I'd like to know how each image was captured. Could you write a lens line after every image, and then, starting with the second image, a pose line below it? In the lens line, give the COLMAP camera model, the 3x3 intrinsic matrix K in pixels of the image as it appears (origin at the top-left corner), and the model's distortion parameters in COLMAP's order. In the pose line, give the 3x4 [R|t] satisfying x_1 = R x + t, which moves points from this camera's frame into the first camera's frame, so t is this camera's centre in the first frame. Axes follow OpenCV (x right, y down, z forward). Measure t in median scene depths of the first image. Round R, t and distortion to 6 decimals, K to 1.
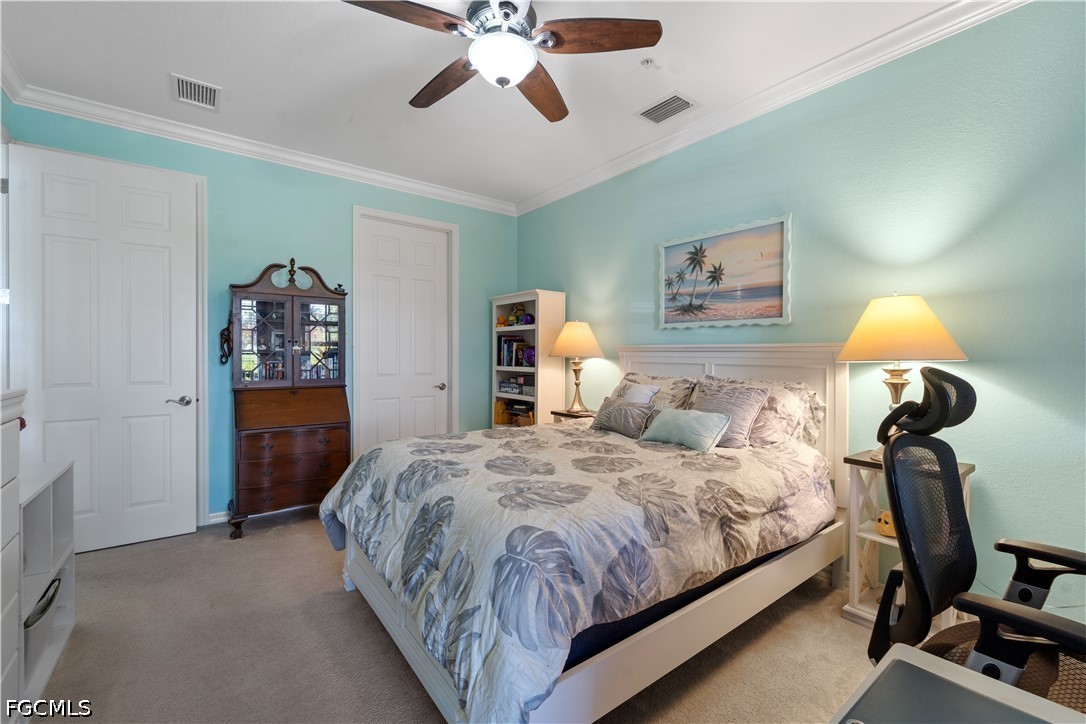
lens RADIAL K [[458.4, 0, 543.0], [0, 458.4, 362.0], [0, 0, 1]] dist [-0.000284, -0.000065]
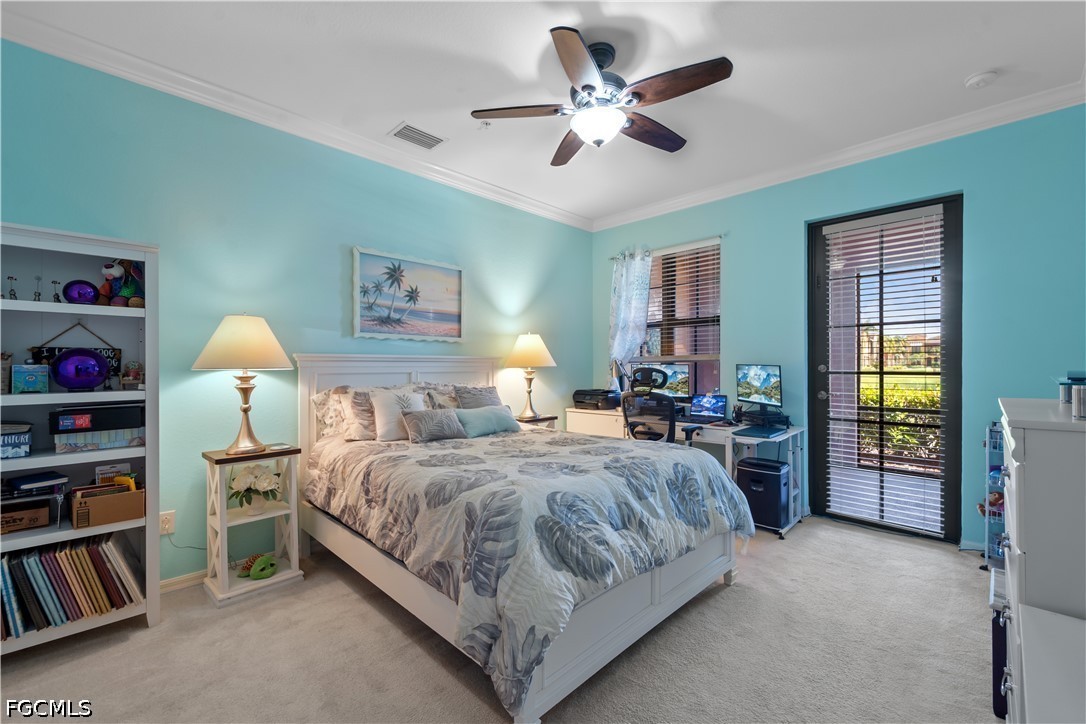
lens RADIAL K [[443.3, 0, 549.6], [0, 443.3, 365.1], [0, 0, 1]] dist [-0.000836, -0.000328]
pose [[-0.135380, -0.008901, 0.990754, -0.768050], [0.015764, 0.999814, 0.011136, -0.020575], [-0.990668, 0.017126, -0.135215, 0.799919]]
